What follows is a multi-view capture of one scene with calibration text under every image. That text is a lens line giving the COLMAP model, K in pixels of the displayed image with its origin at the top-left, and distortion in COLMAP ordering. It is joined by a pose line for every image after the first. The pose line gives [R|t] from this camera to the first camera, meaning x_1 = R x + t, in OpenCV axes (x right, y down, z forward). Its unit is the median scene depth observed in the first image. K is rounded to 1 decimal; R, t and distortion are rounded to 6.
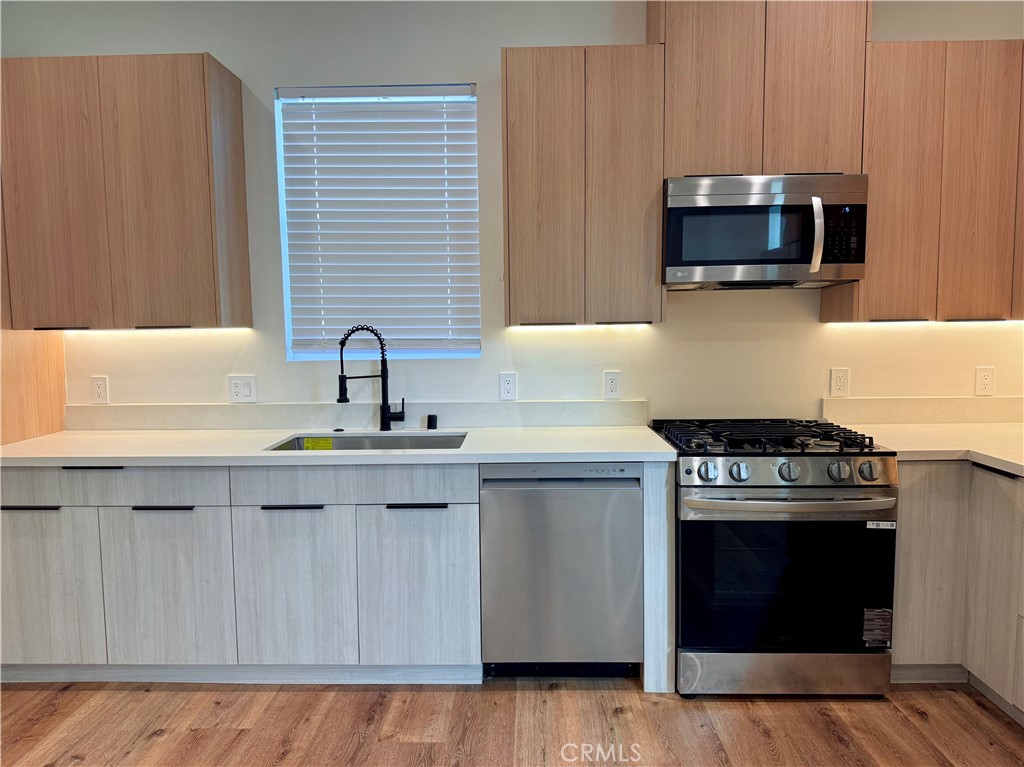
lens RADIAL K [[732.3, 0, 512.0], [0, 732.3, 383.5], [0, 0, 1]] dist [0.088243, -0.129948]
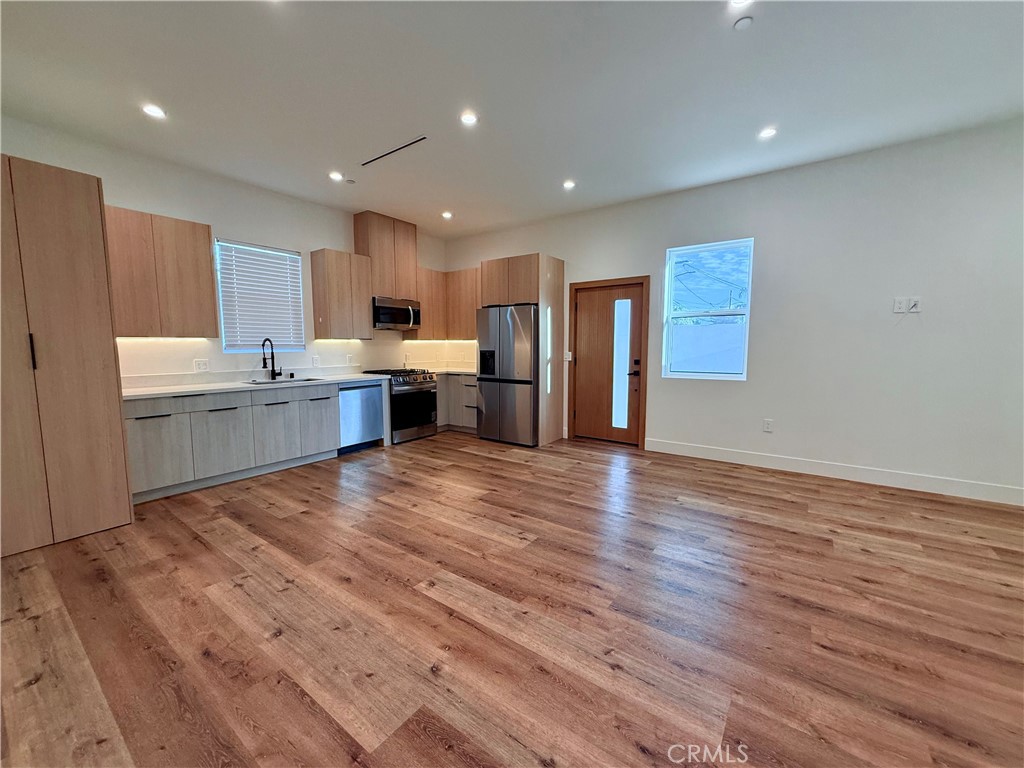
lens RADIAL K [[408.8, 0, 512.0], [0, 408.8, 384.0], [0, 0, 1]] dist [-0.000813, 0.000025]
pose [[0.566196, -0.069850, 0.821306, -1.013753], [0.068181, 0.996957, 0.037786, 0.093876], [-0.821446, 0.034603, 0.569236, -0.574002]]
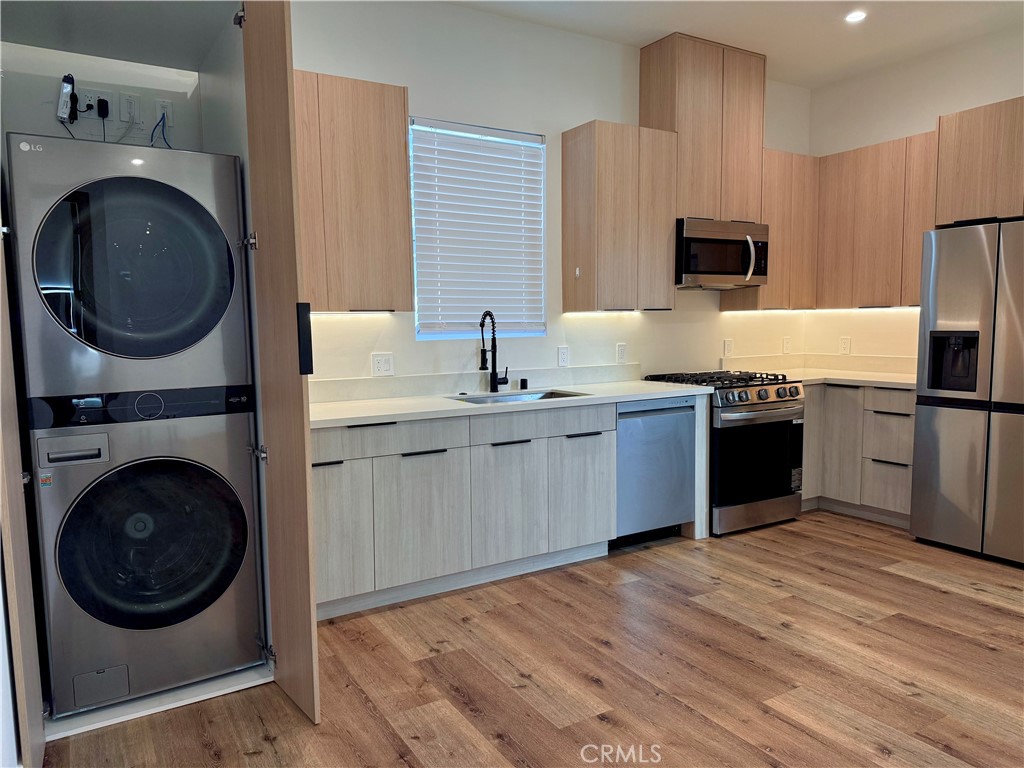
lens RADIAL K [[715.6, 0, 513.7], [0, 715.6, 390.6], [0, 0, 1]] dist [0.122831, -0.181542]
pose [[0.840092, -0.052027, 0.539943, -0.964847], [0.052095, 0.998527, 0.015161, 0.050286], [-0.539937, 0.015392, 0.841565, -0.106775]]
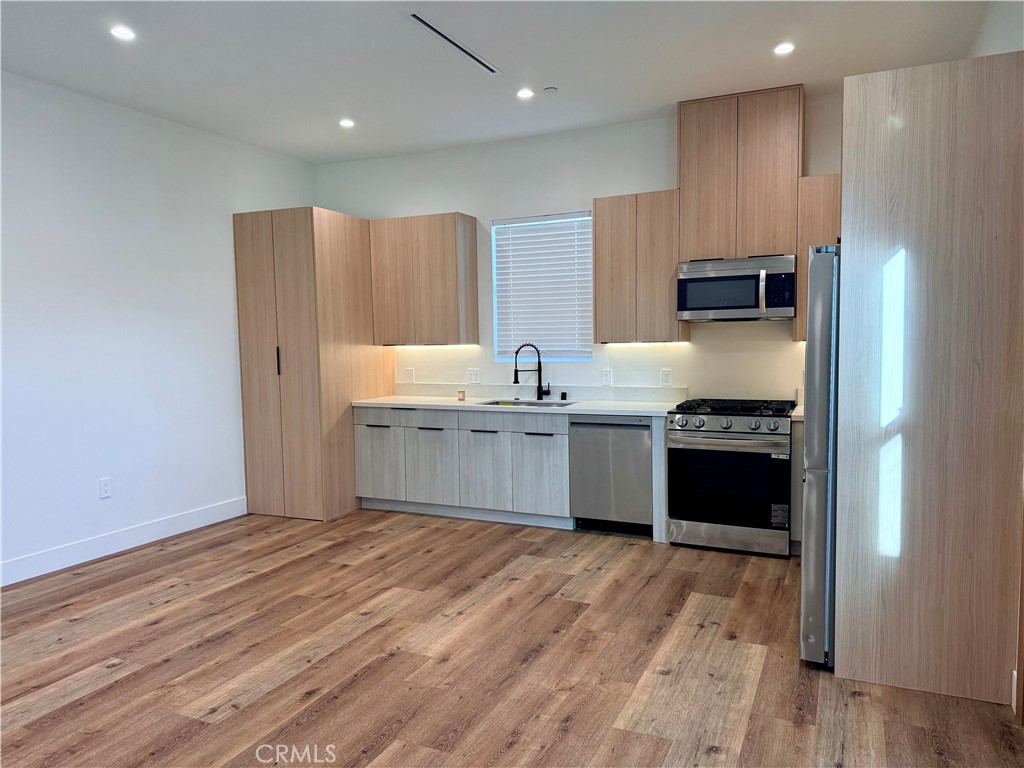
lens RADIAL K [[715.6, 0, 513.7], [0, 715.6, 390.6], [0, 0, 1]] dist [0.122831, -0.181542]
pose [[0.918137, 0.027063, -0.395338, 0.555535], [-0.028852, 0.999583, 0.001419, 0.045811], [0.395211, 0.010104, 0.918535, -0.793313]]
